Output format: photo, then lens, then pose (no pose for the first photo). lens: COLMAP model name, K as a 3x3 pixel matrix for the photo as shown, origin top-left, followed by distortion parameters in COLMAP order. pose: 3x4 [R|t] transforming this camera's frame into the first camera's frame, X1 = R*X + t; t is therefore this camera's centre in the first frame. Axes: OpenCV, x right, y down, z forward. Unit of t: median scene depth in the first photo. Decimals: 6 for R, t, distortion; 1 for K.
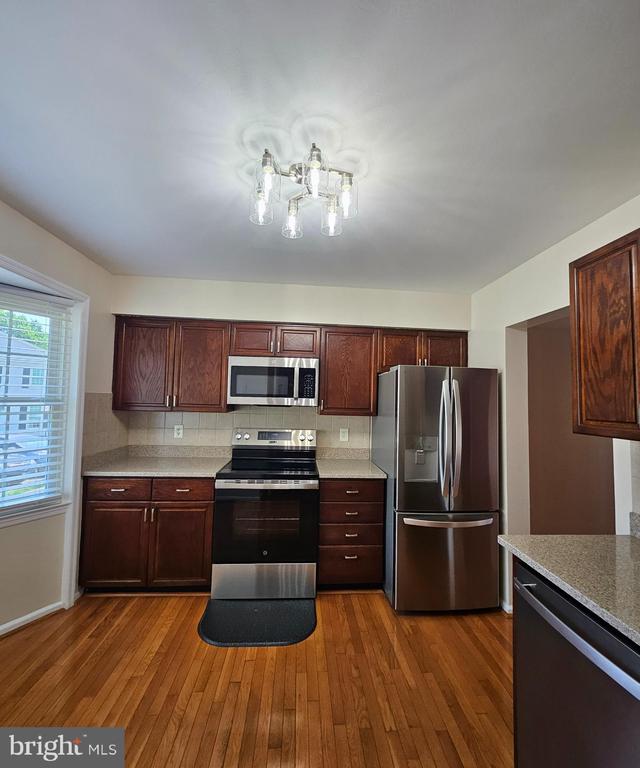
lens RADIAL K [[333.3, 0, 325.5], [0, 333.3, 380.7], [0, 0, 1]] dist [0.000266, 0.000154]
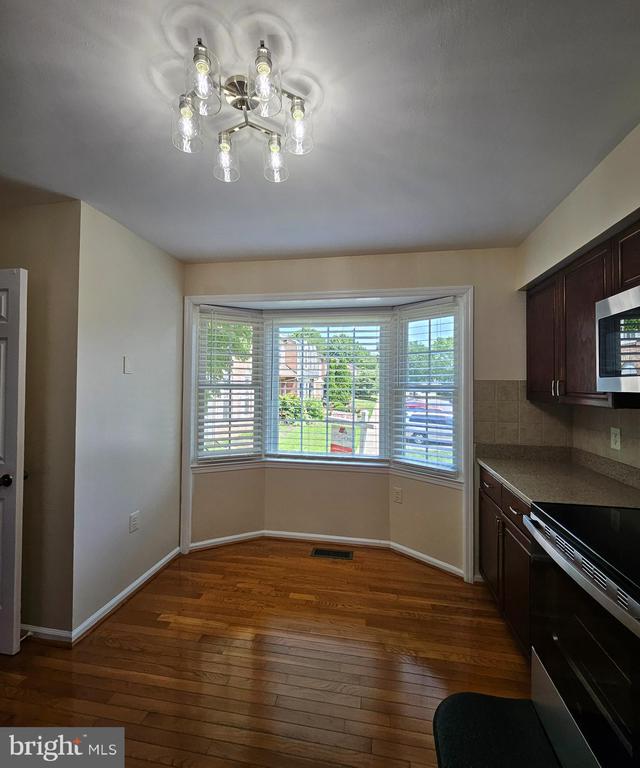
lens RADIAL K [[333.3, 0, 325.5], [0, 333.3, 380.7], [0, 0, 1]] dist [0.000266, 0.000154]
pose [[-0.234330, -0.040163, -0.971327, 0.380437], [0.031362, 0.998314, -0.048845, 0.074667], [0.971651, -0.041909, -0.232676, 0.798780]]
